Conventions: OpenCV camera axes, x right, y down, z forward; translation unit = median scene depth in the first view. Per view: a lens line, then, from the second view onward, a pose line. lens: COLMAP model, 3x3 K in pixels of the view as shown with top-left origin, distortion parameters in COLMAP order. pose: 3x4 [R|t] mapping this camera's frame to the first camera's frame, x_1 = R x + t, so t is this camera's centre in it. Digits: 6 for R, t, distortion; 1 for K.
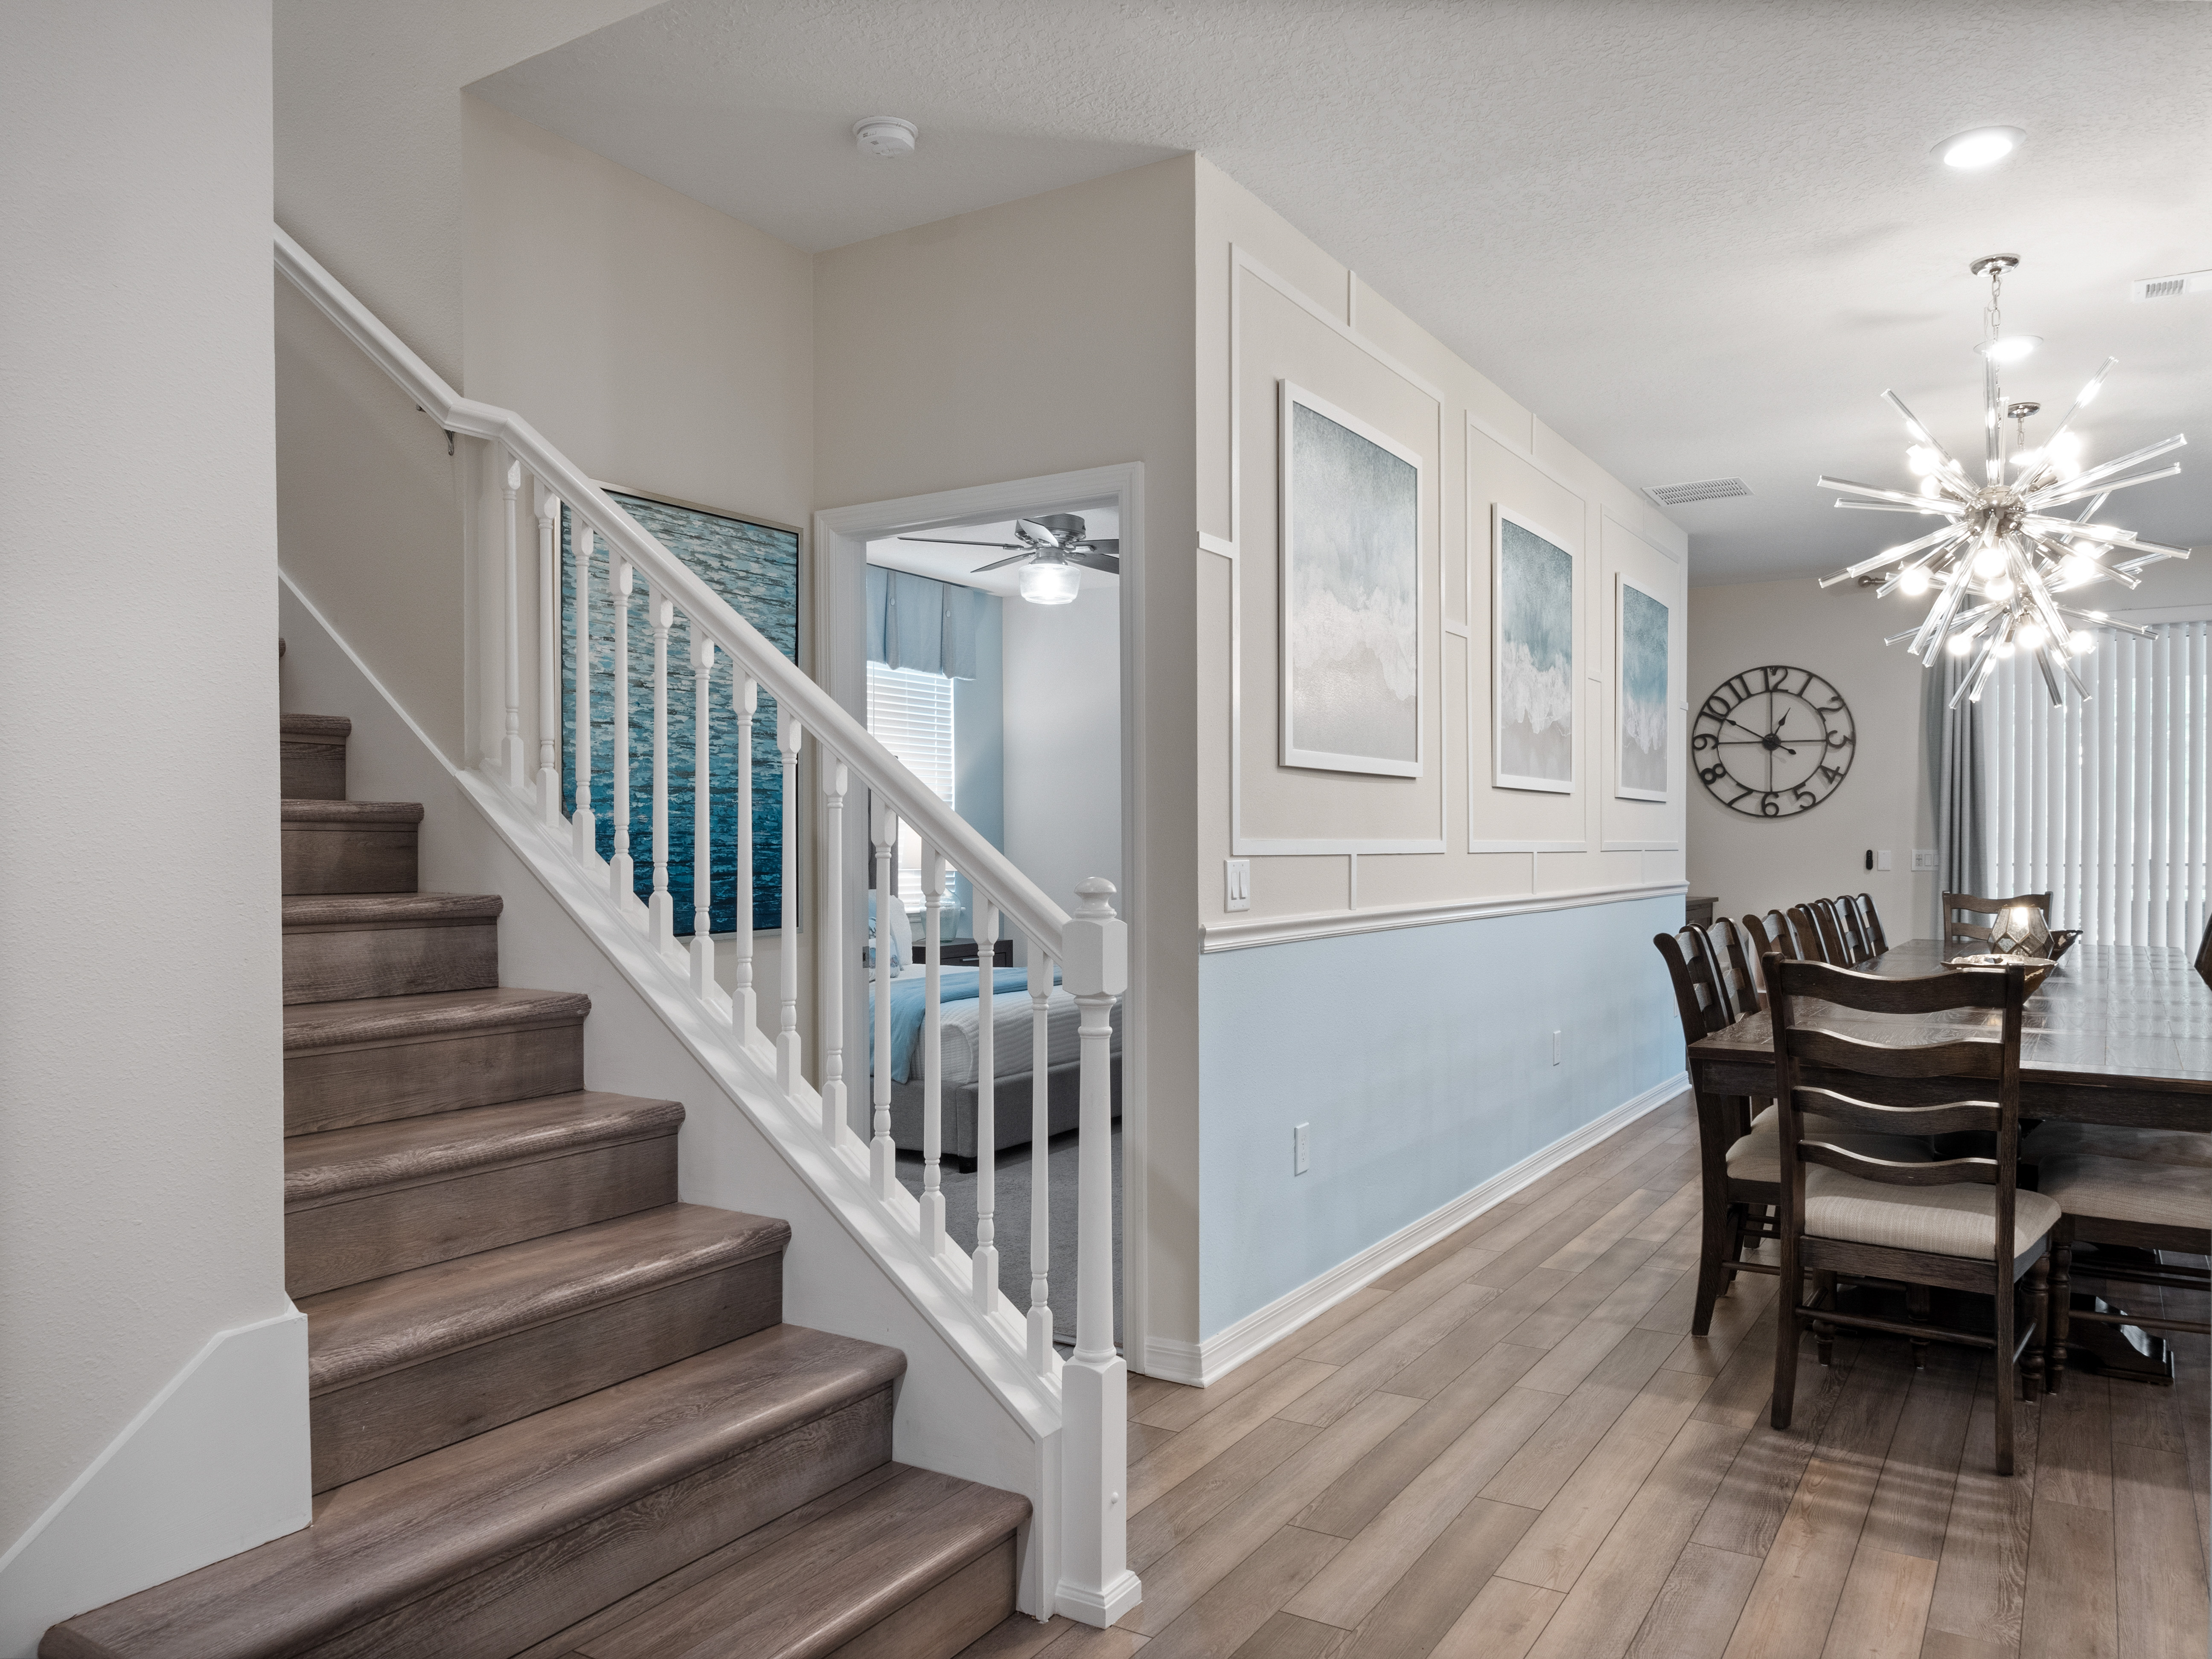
lens RADIAL K [[1557.5, 0, 1091.8], [0, 1557.5, 839.4], [0, 0, 1]] dist [0.015209, 0.002568]
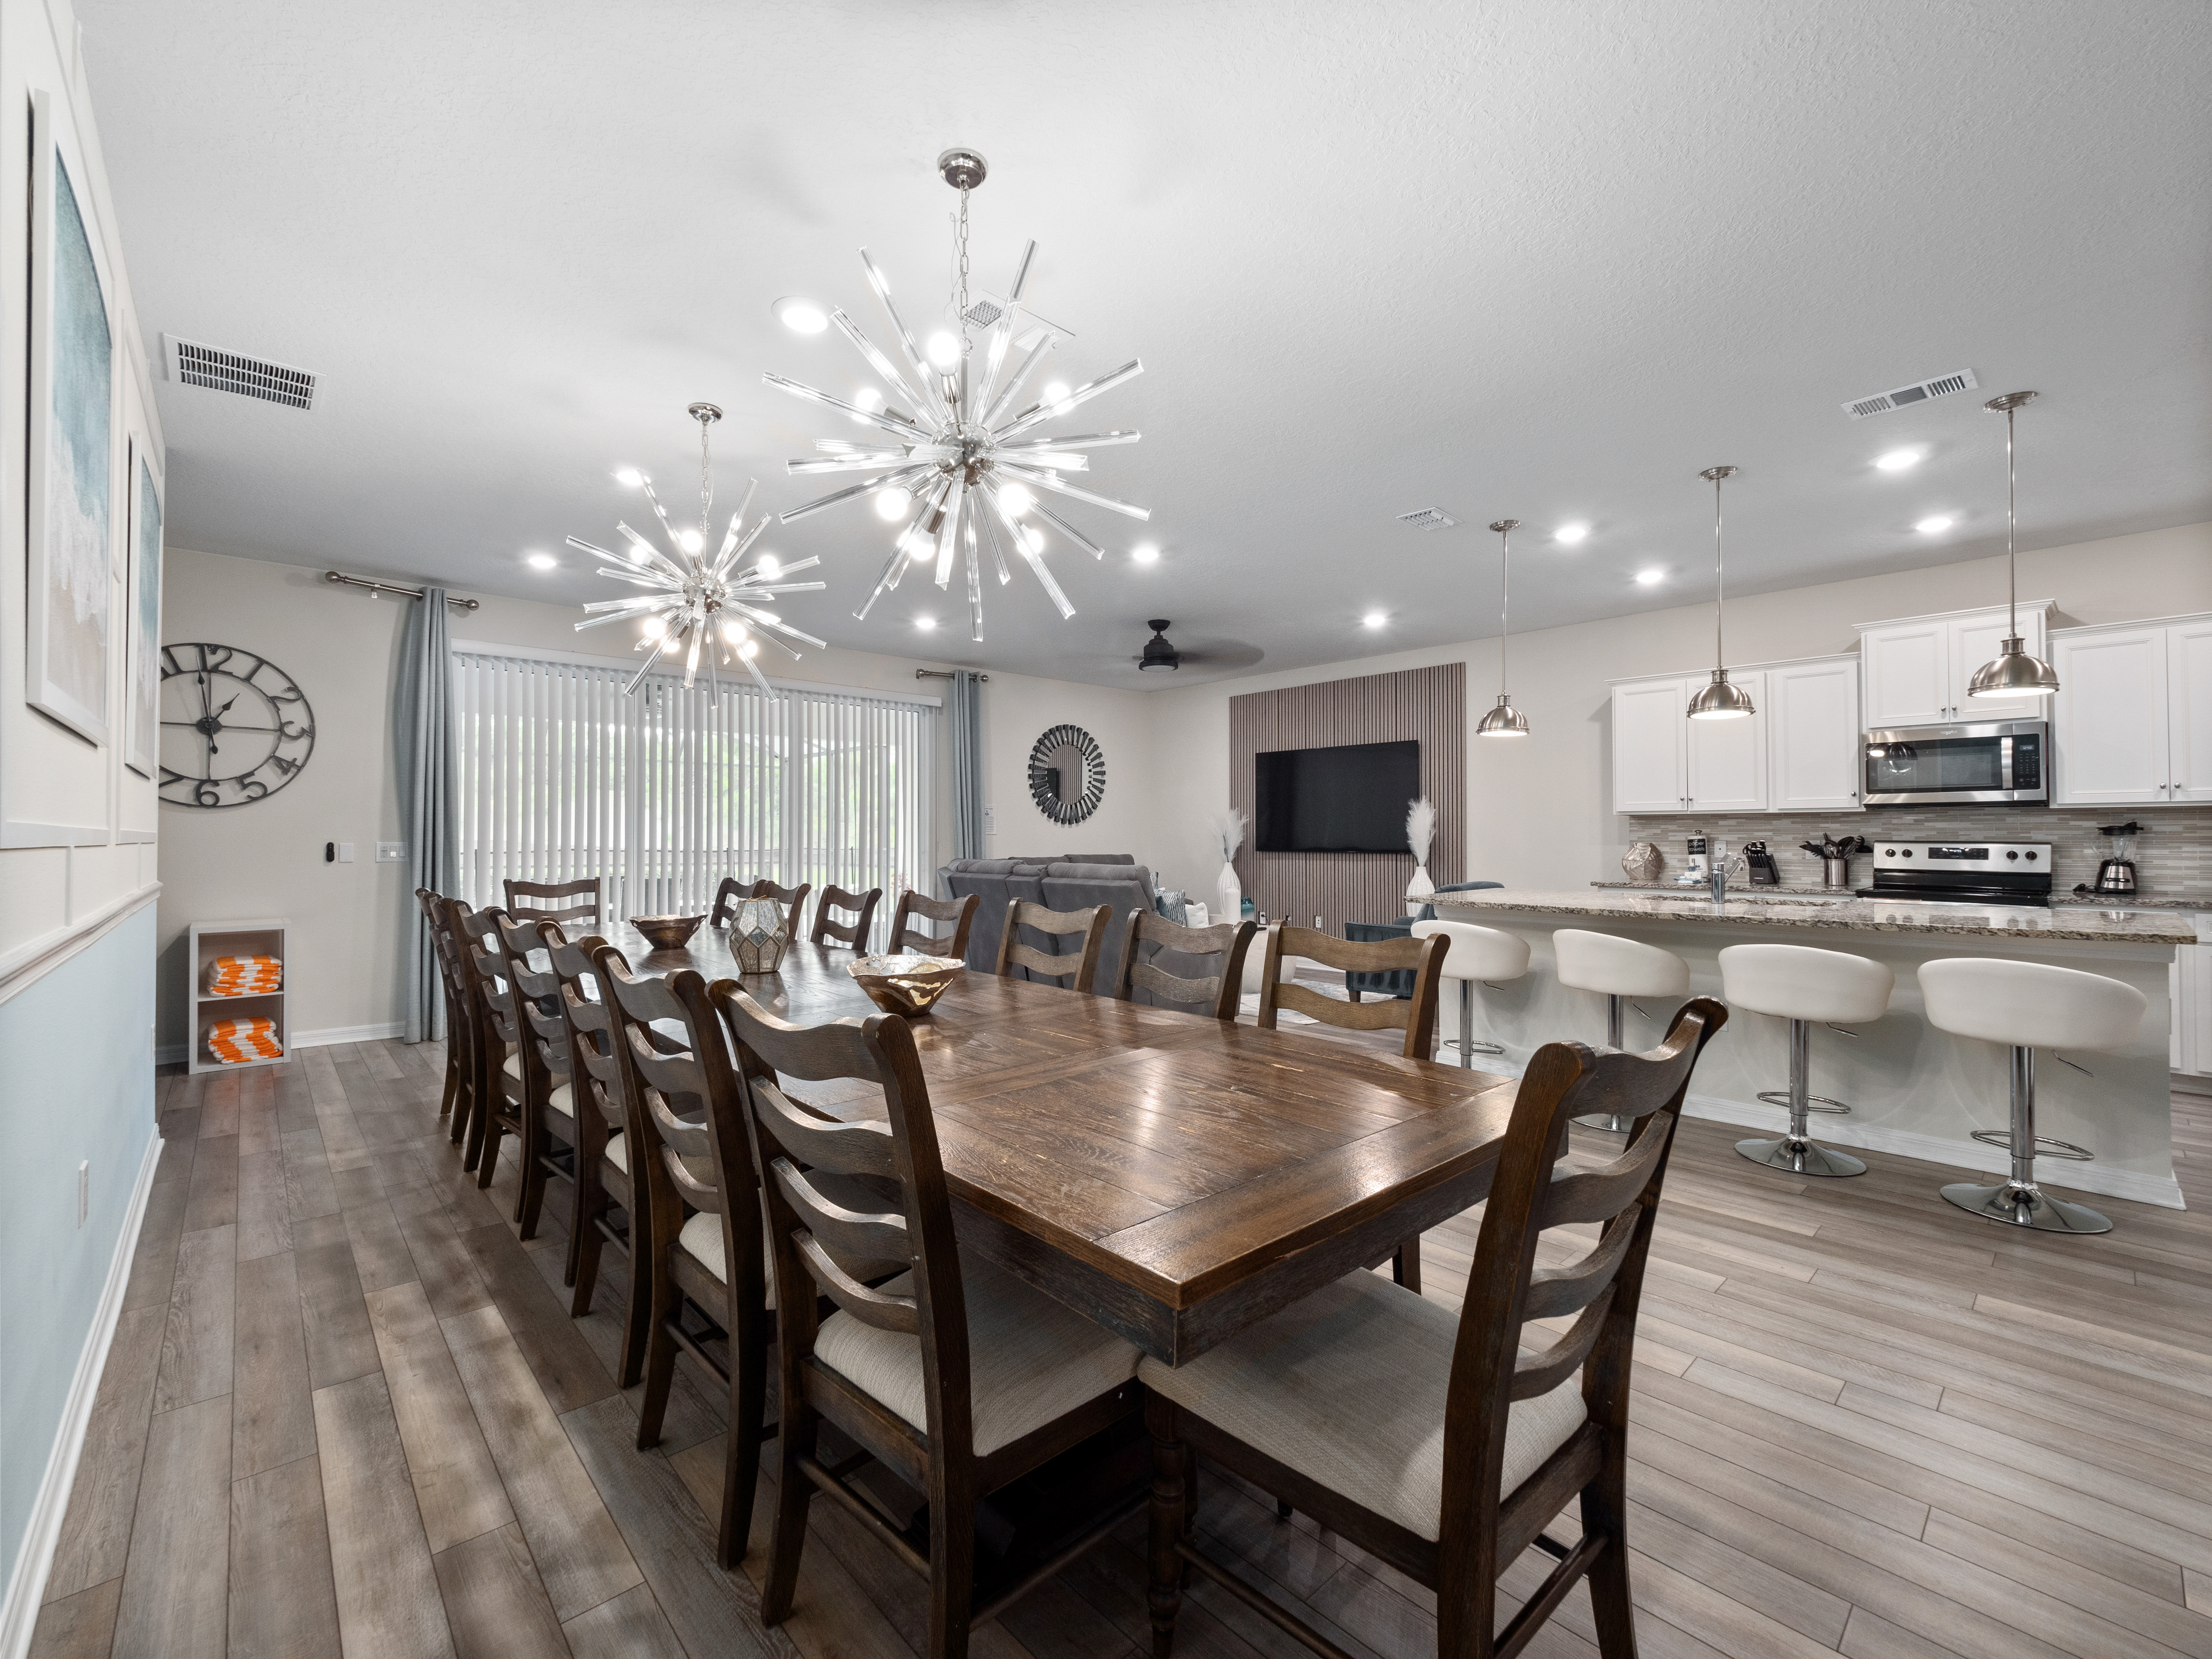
lens RADIAL K [[928.9, 0, 1084.9], [0, 928.9, 830.3], [0, 0, 1]] dist [-0.004255, -0.001439]
pose [[0.265003, 0.010936, 0.964186, 0.045926], [-0.005004, 0.999938, -0.009966, 0.002417], [-0.964235, -0.002184, 0.265041, 0.361184]]
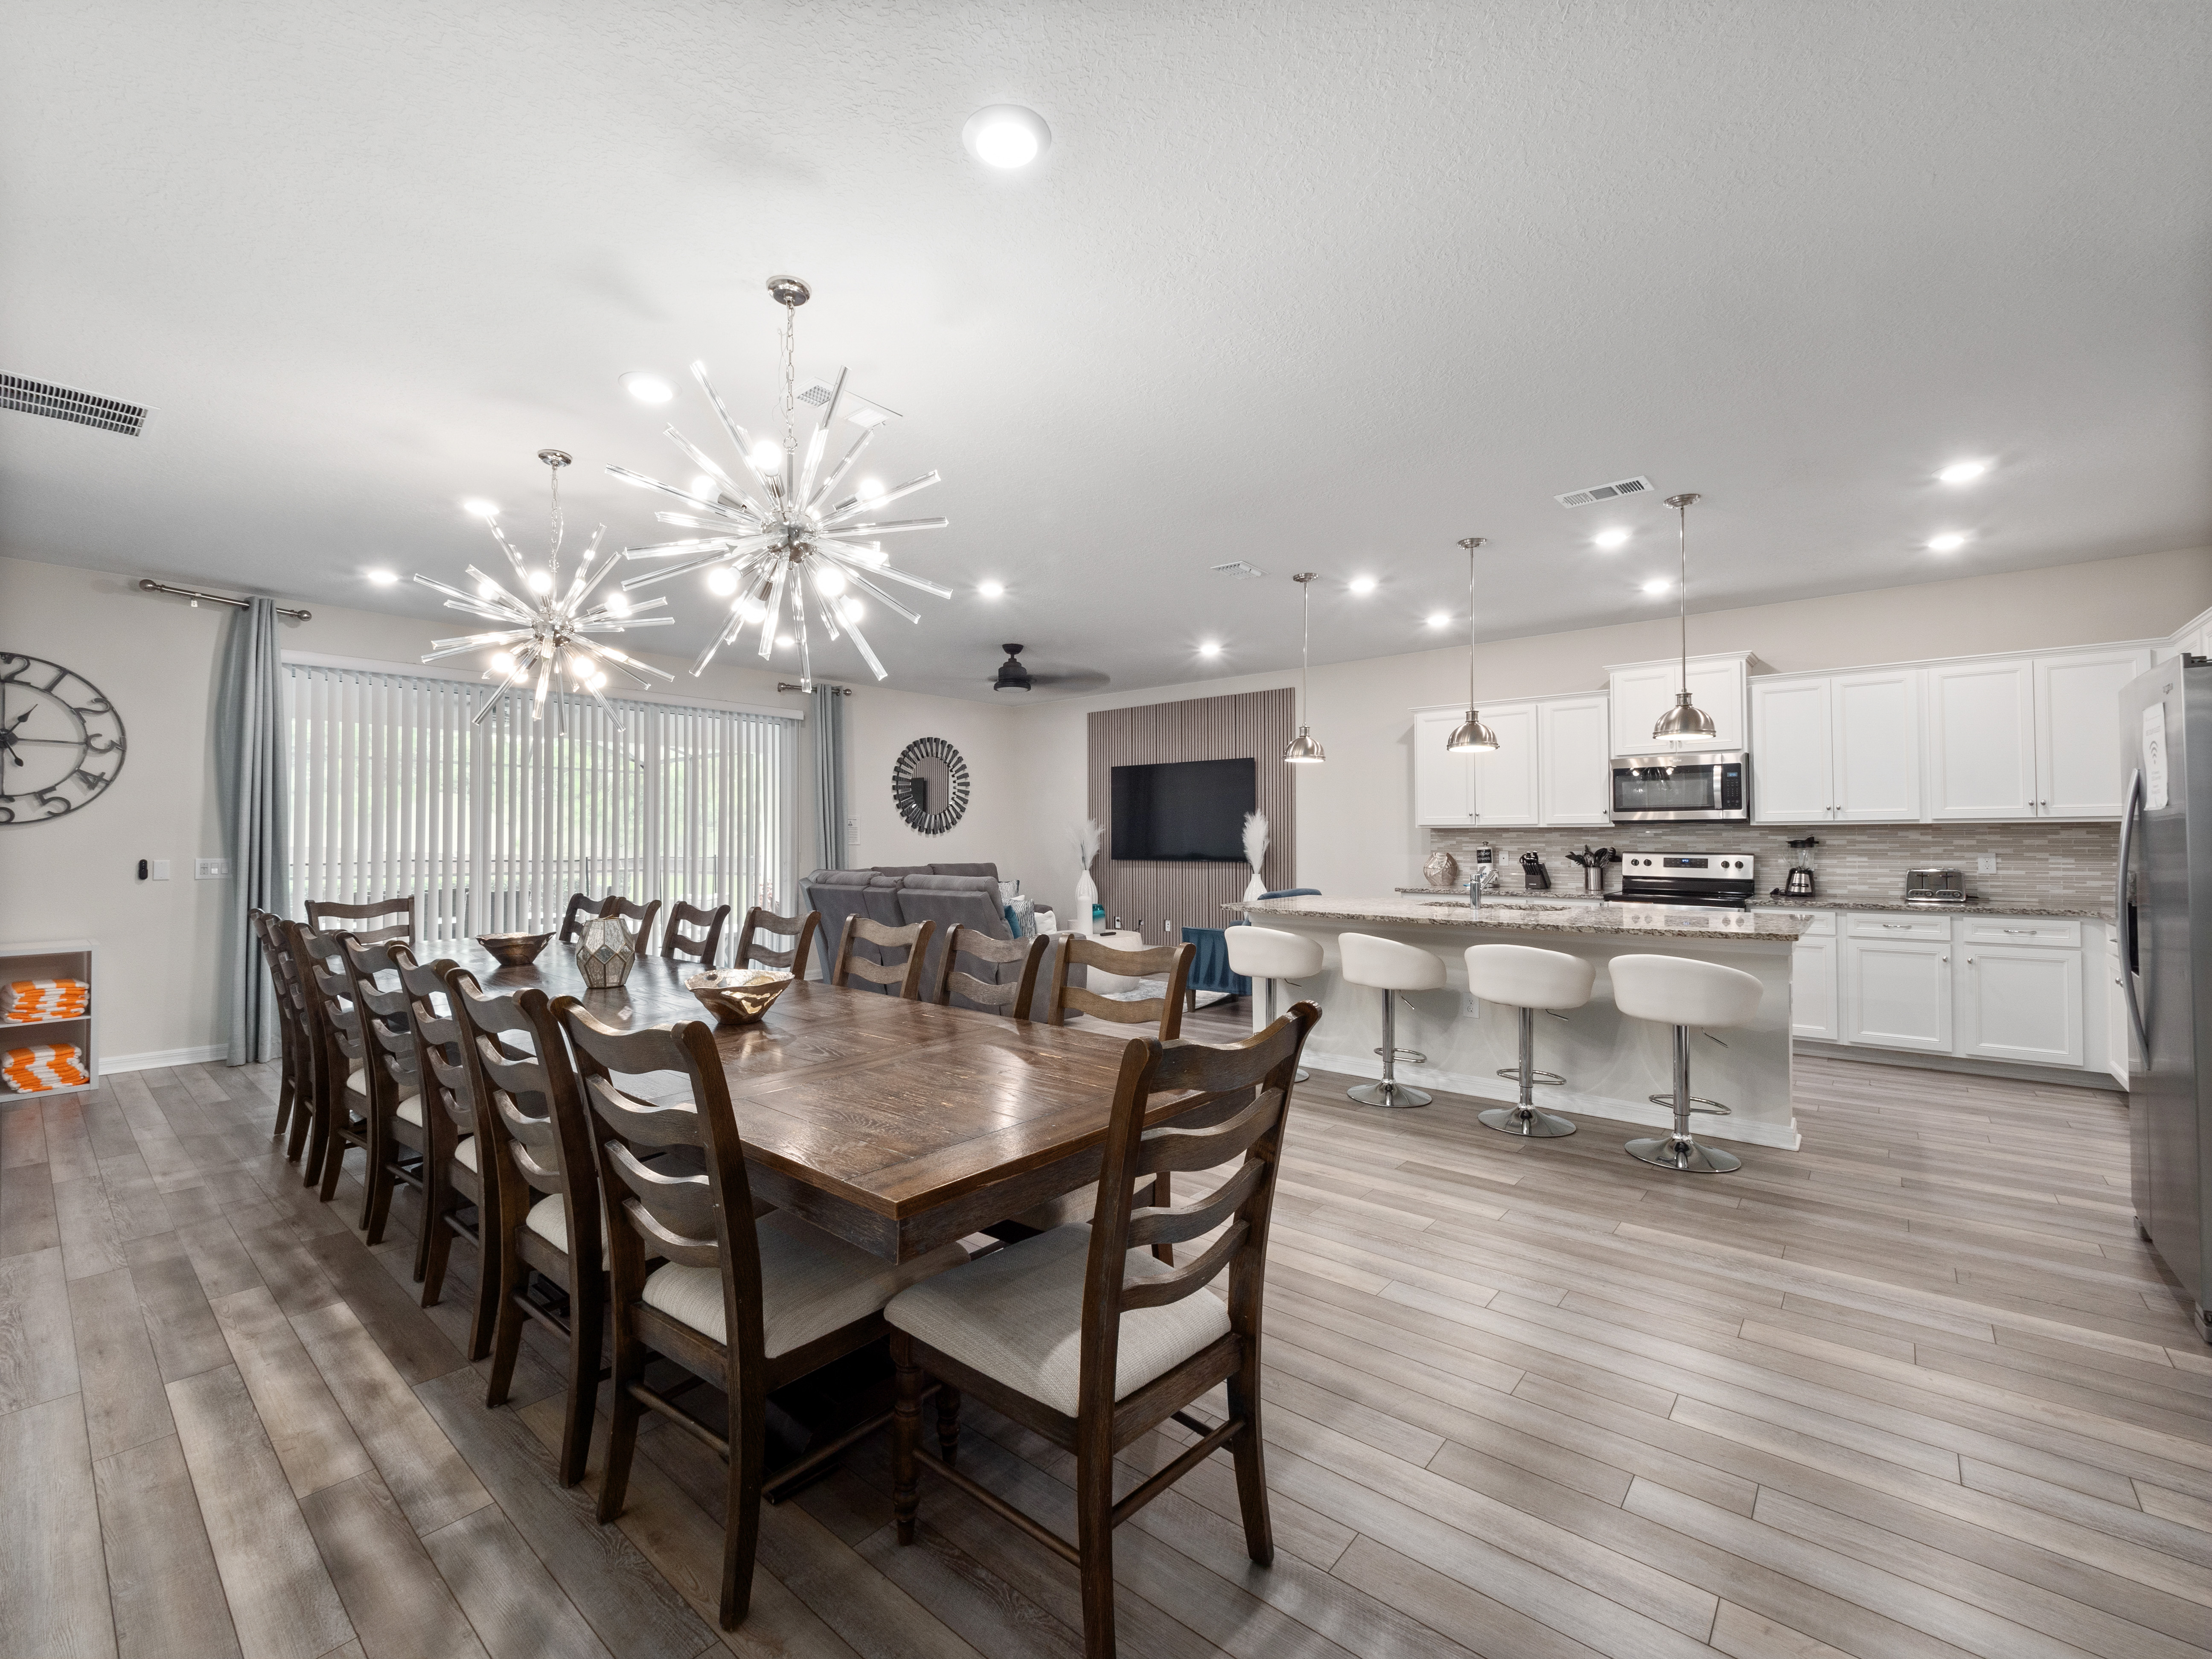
lens RADIAL K [[928.9, 0, 1082.9], [0, 928.9, 828.3], [0, 0, 1]] dist [-0.004255, -0.001439]
pose [[0.141587, 0.016122, 0.989794, 0.007512], [-0.002720, 0.999870, -0.015897, -0.005227], [-0.989922, -0.000441, 0.141613, 0.329410]]
